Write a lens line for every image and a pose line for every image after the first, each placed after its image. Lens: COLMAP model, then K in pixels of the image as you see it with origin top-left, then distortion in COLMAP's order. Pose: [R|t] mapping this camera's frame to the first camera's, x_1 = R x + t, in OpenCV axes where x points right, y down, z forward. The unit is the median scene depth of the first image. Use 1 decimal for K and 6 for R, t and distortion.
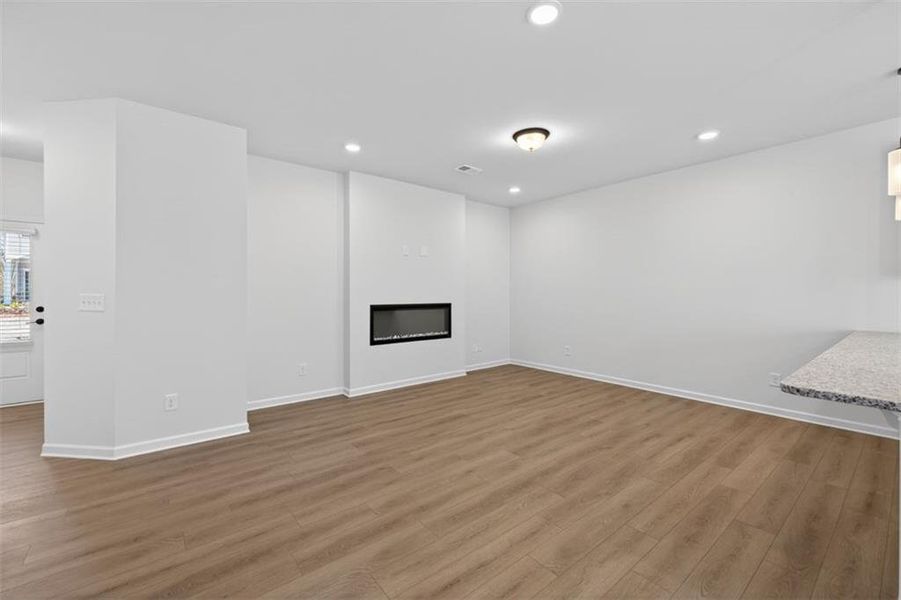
lens RADIAL K [[380.5, 0, 448.6], [0, 380.5, 298.0], [0, 0, 1]] dist [0.010472, -0.000823]
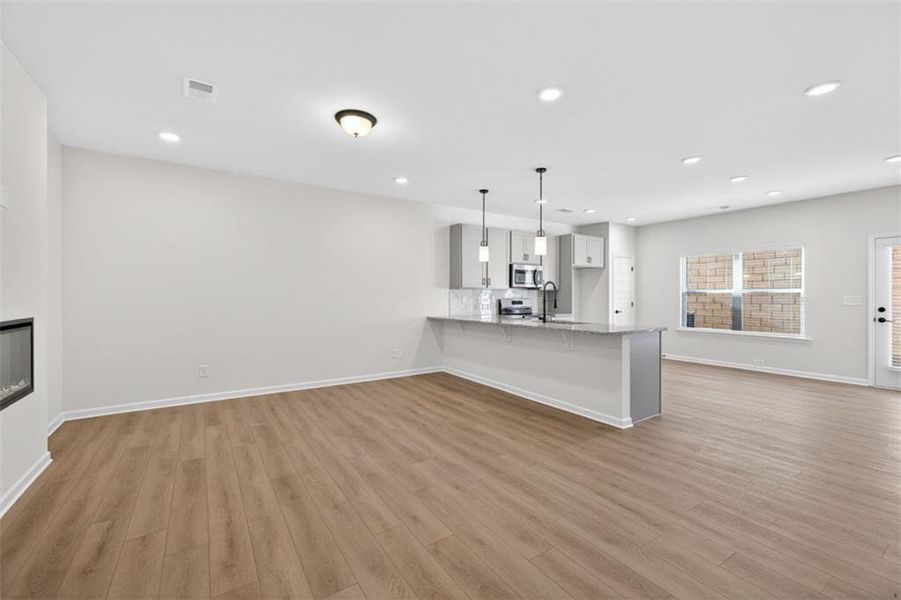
lens RADIAL K [[380.5, 0, 450.6], [0, 380.5, 297.8], [0, 0, 1]] dist [0.010472, -0.000823]
pose [[0.092758, -0.006374, 0.995668, -0.767781], [0.012414, 0.999909, 0.005244, -0.013419], [-0.995611, 0.011874, 0.092829, 0.806876]]
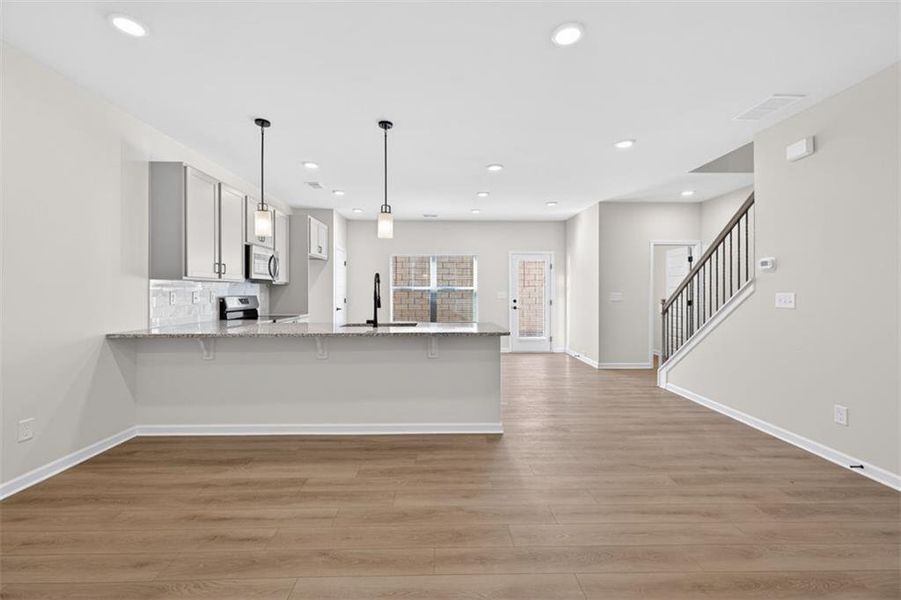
lens RADIAL K [[380.5, 0, 446.3], [0, 380.5, 291.3], [0, 0, 1]] dist [0.010472, -0.000823]
pose [[-0.795592, -0.000634, 0.605832, -0.090980], [0.005996, 0.999942, 0.008920, -0.019055], [-0.605803, 0.010729, -0.795543, 1.363432]]
